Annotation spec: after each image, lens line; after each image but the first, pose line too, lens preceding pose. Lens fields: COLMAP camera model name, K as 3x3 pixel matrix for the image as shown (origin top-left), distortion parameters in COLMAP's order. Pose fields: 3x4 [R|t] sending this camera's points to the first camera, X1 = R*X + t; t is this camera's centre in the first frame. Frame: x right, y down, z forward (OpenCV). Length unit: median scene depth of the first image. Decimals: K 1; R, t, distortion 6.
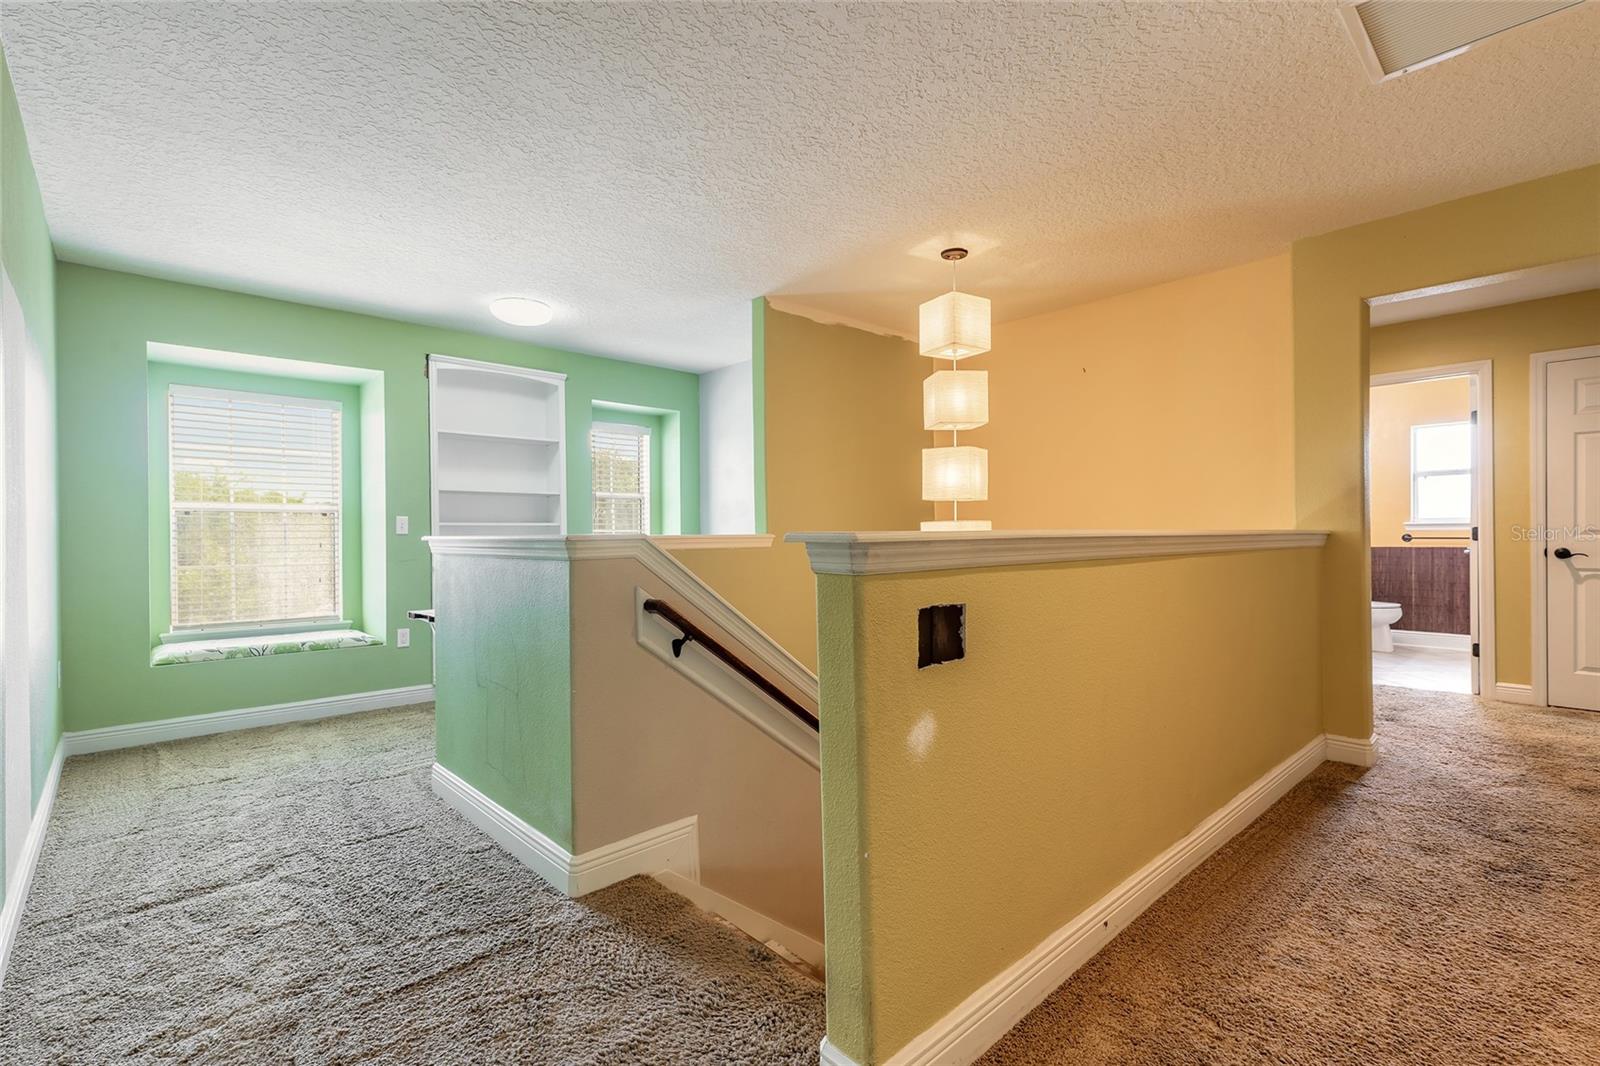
lens RADIAL K [[731.1, 0, 791.6], [0, 731.1, 534.7], [0, 0, 1]] dist [0.009319, -0.002108]
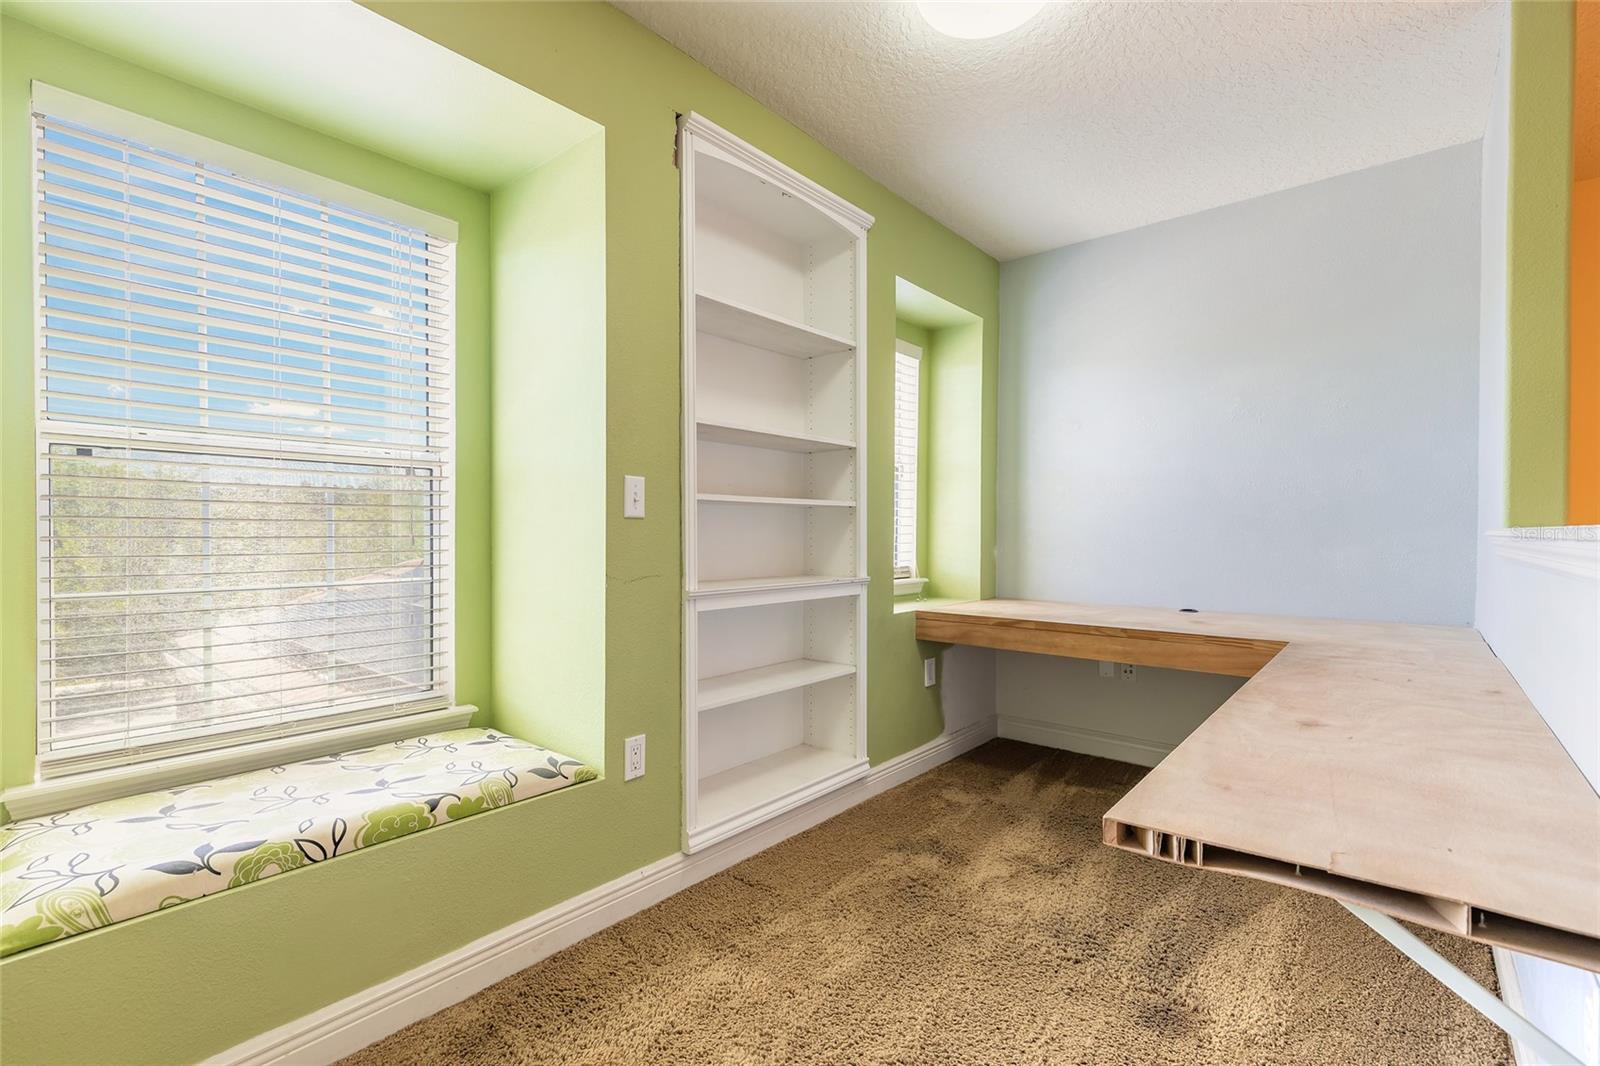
lens RADIAL K [[731.1, 0, 804.9], [0, 731.1, 540.2], [0, 0, 1]] dist [0.009319, -0.002108]
pose [[0.992247, 0.011287, 0.123770, -0.485832], [-0.012644, 0.999868, 0.010179, 0.006941], [-0.123639, -0.011665, 0.992259, 0.561264]]
